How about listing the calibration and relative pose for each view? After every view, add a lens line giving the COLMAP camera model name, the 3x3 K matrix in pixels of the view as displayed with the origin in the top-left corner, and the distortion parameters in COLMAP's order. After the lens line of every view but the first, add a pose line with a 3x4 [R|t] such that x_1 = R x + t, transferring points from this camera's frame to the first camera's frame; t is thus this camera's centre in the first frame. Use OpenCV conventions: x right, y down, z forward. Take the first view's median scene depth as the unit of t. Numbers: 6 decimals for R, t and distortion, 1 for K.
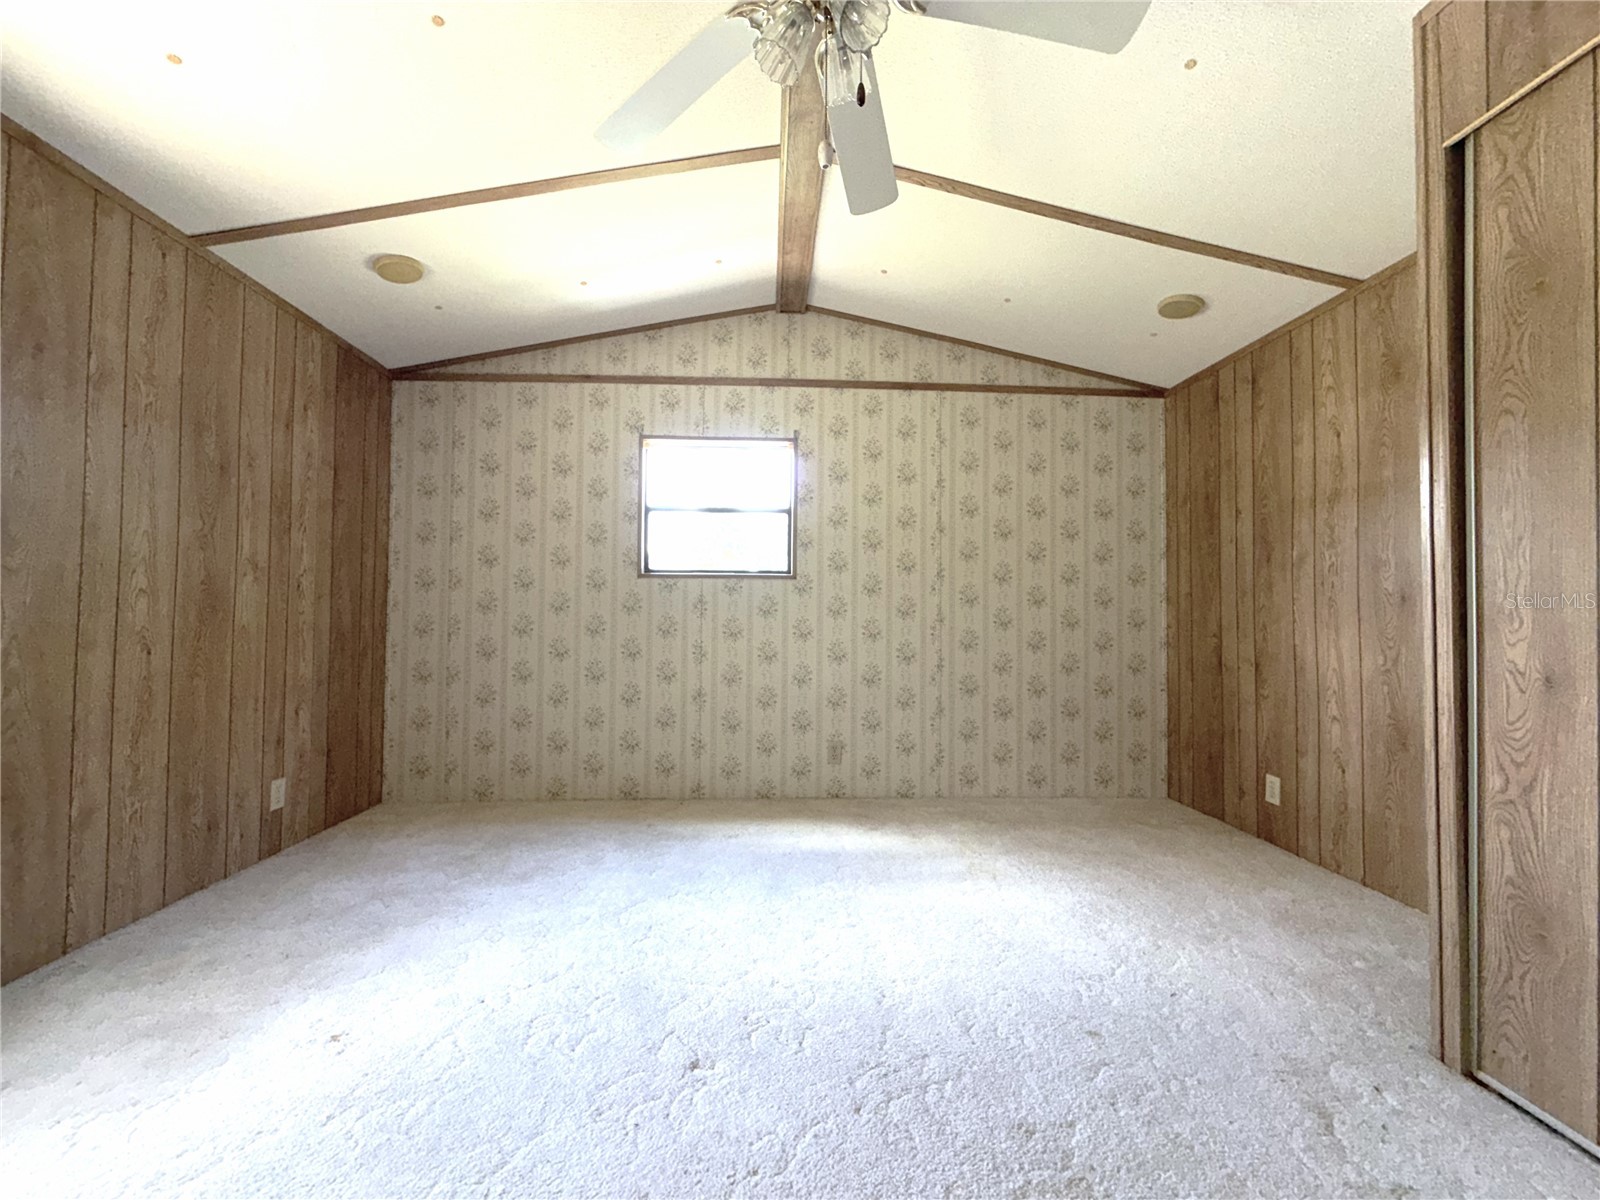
lens RADIAL K [[640.3, 0, 796.6], [0, 640.3, 598.5], [0, 0, 1]] dist [-0.000009, -0.000066]
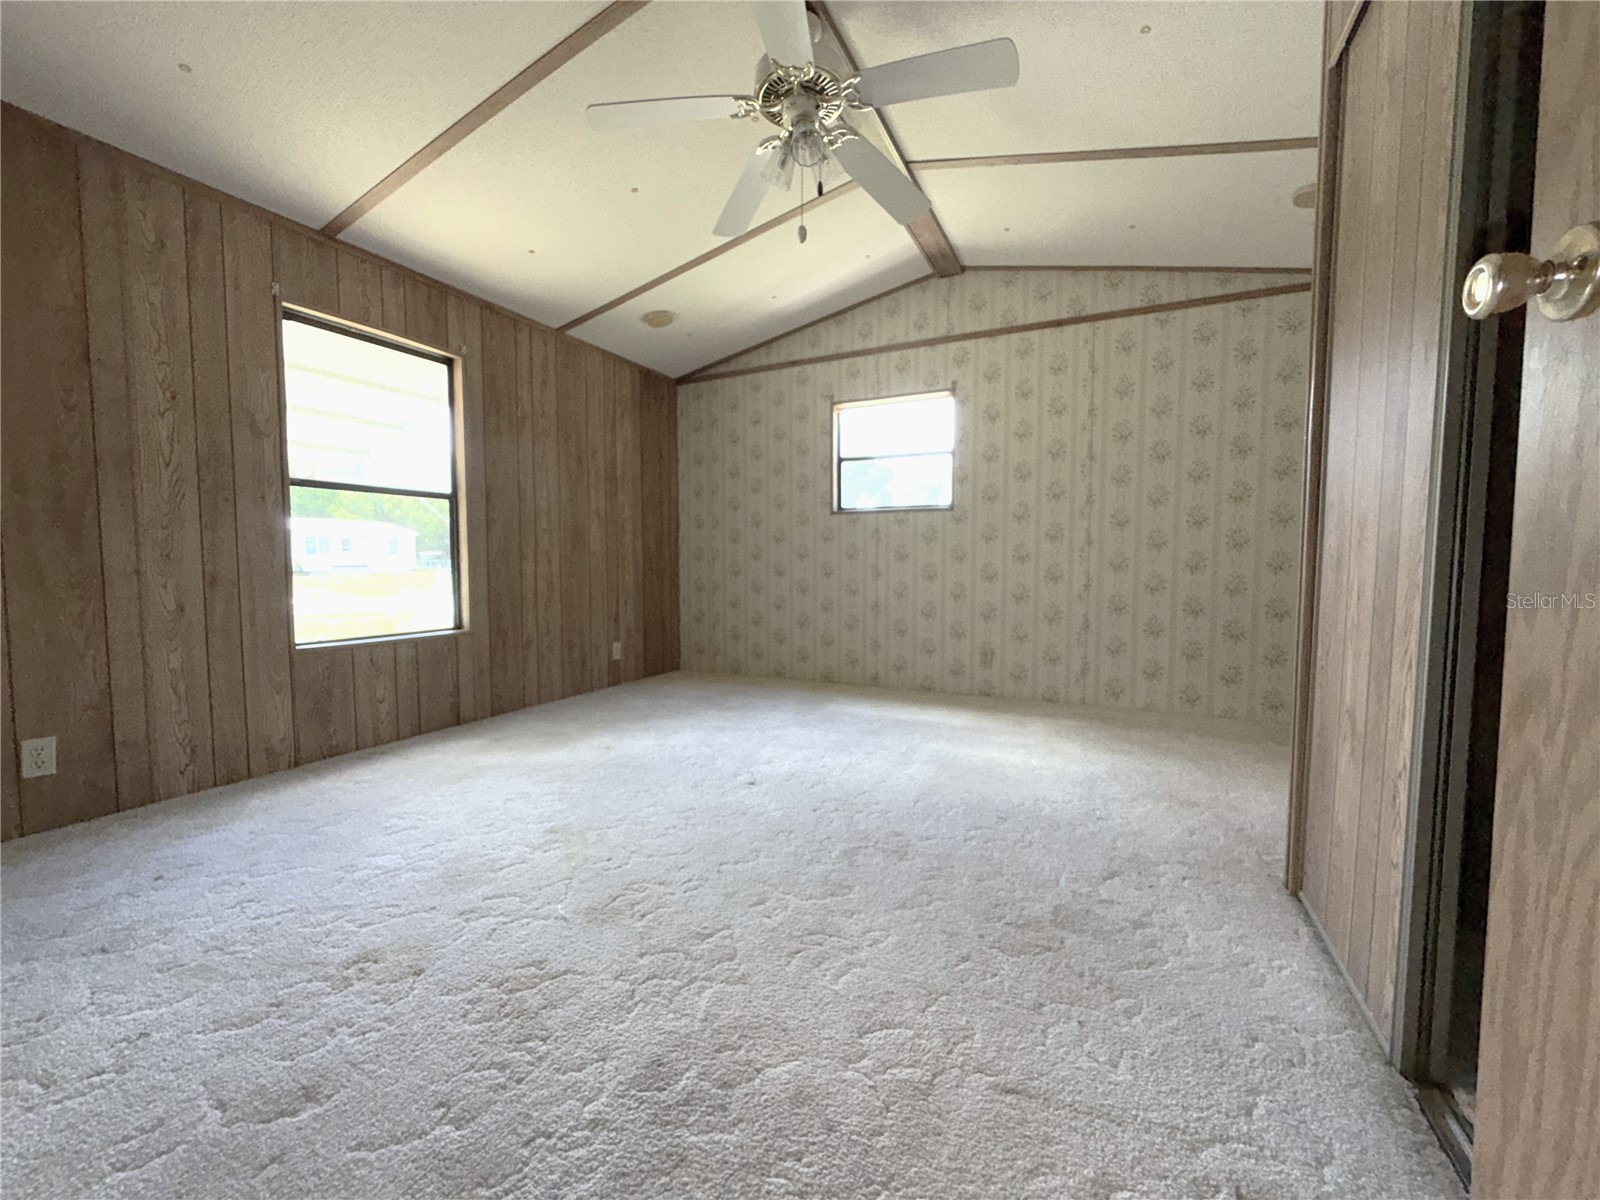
lens RADIAL K [[640.3, 0, 796.6], [0, 640.3, 598.5], [0, 0, 1]] dist [-0.000009, -0.000066]
pose [[0.875090, 0.021075, -0.483500, 0.322314], [0.020414, 0.996555, 0.080387, 0.031162], [0.483529, -0.080217, 0.871645, -0.180374]]
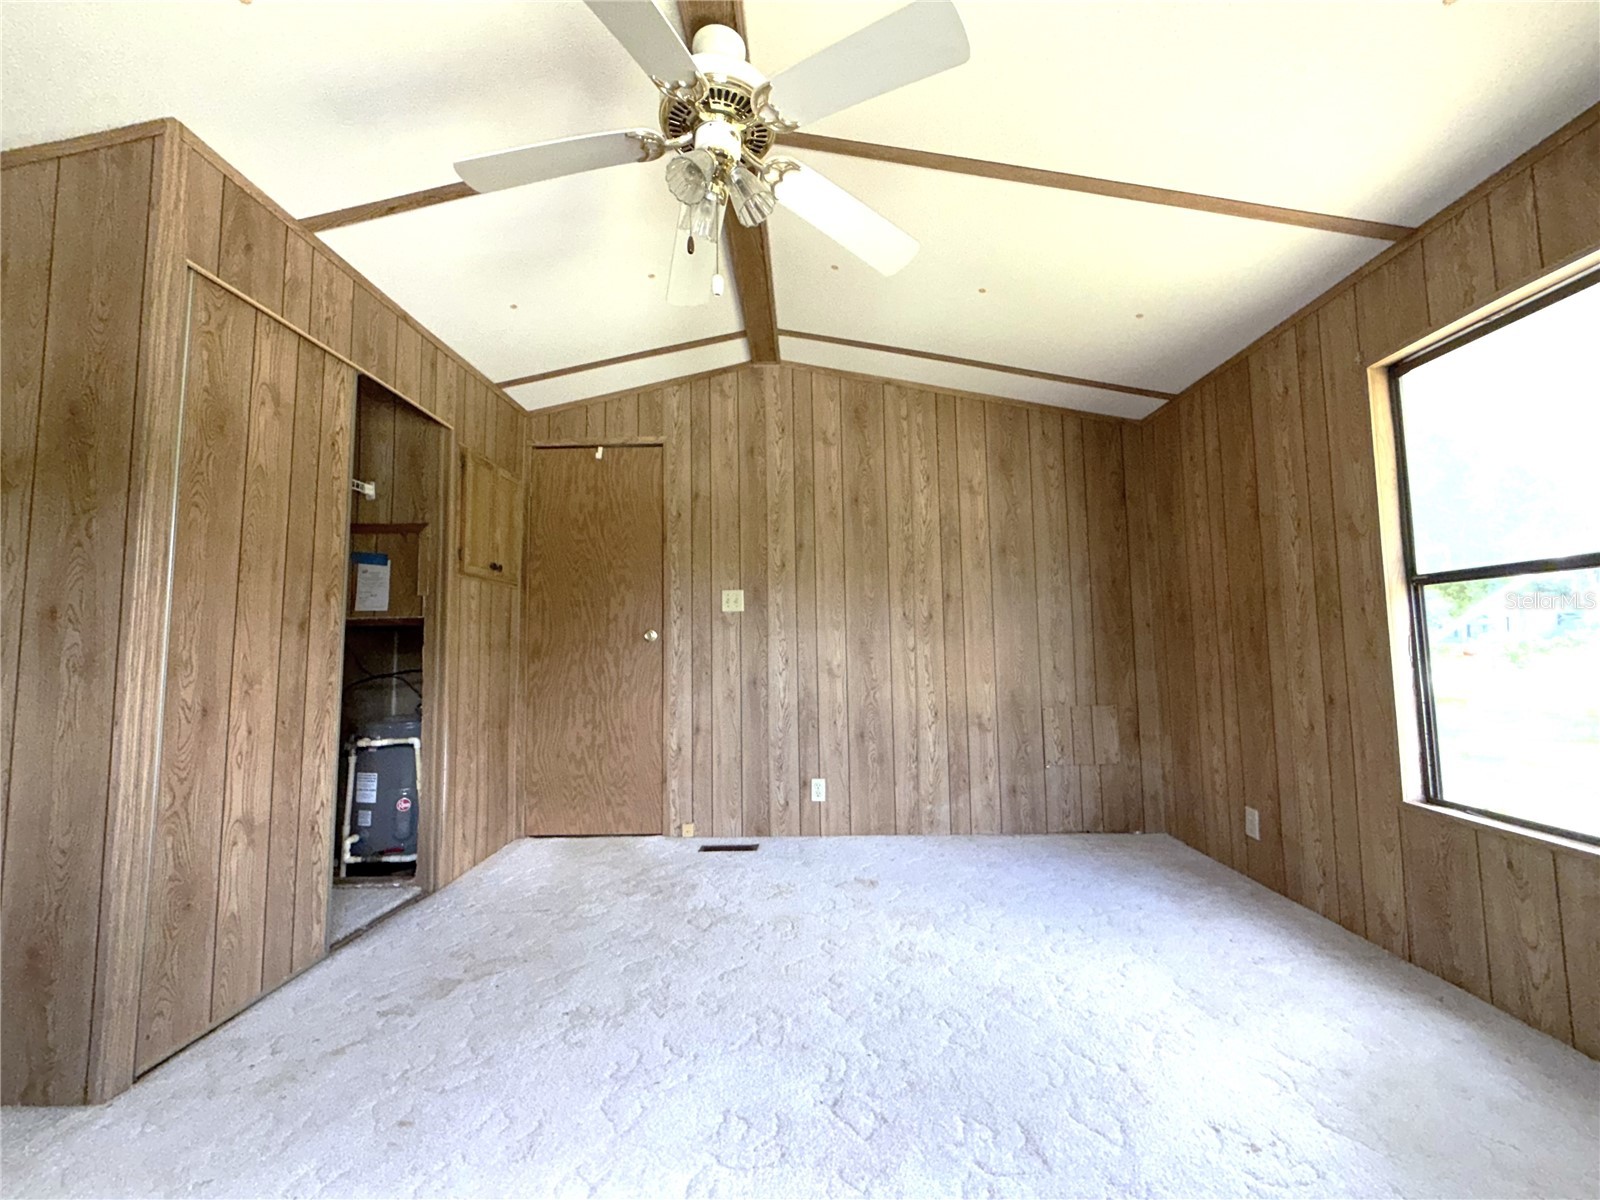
lens RADIAL K [[640.3, 0, 796.6], [0, 640.3, 598.5], [0, 0, 1]] dist [-0.000009, -0.000066]
pose [[-0.997385, 0.012658, 0.071161, -0.083531], [0.005028, 0.994312, -0.106392, 0.015562], [-0.072103, -0.105756, -0.991775, 0.873042]]
